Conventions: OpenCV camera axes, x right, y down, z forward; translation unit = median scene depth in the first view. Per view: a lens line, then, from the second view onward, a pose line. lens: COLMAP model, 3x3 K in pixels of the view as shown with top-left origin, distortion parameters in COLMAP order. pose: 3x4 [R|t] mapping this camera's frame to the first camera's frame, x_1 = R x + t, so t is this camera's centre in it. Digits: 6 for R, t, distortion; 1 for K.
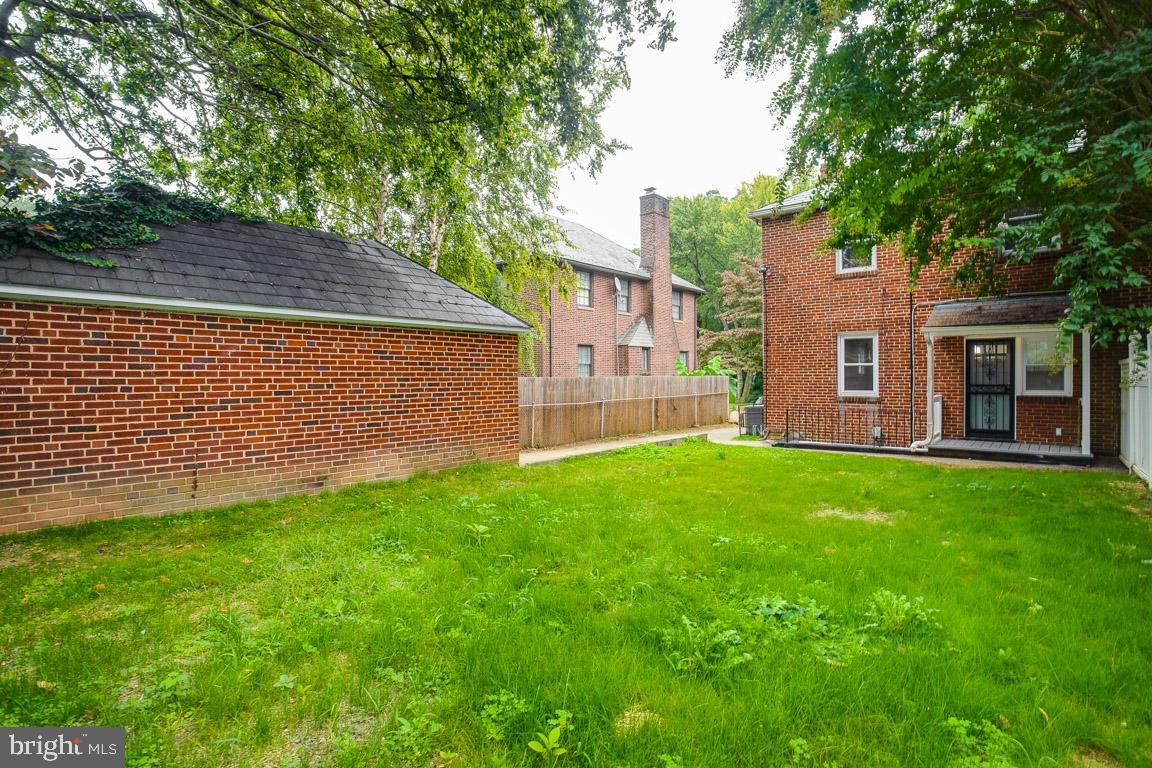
lens RADIAL K [[563.1, 0, 576.4], [0, 563.1, 383.4], [0, 0, 1]] dist [-0.041432, 0.001885]
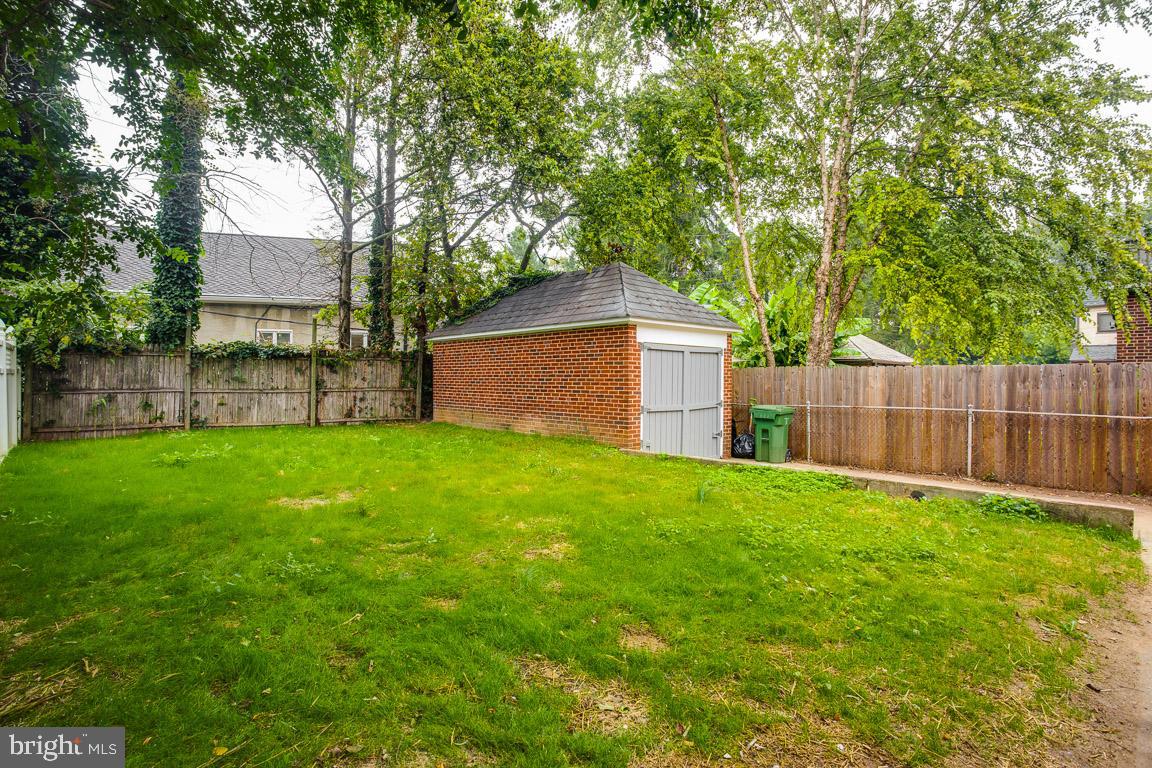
lens RADIAL K [[563.1, 0, 576.0], [0, 563.1, 378.7], [0, 0, 1]] dist [-0.041432, 0.001885]
pose [[-0.092261, 0.004794, -0.995723, 1.049370], [-0.012690, 0.999902, 0.005990, 0.009439], [0.995654, 0.013188, -0.092192, 1.128237]]
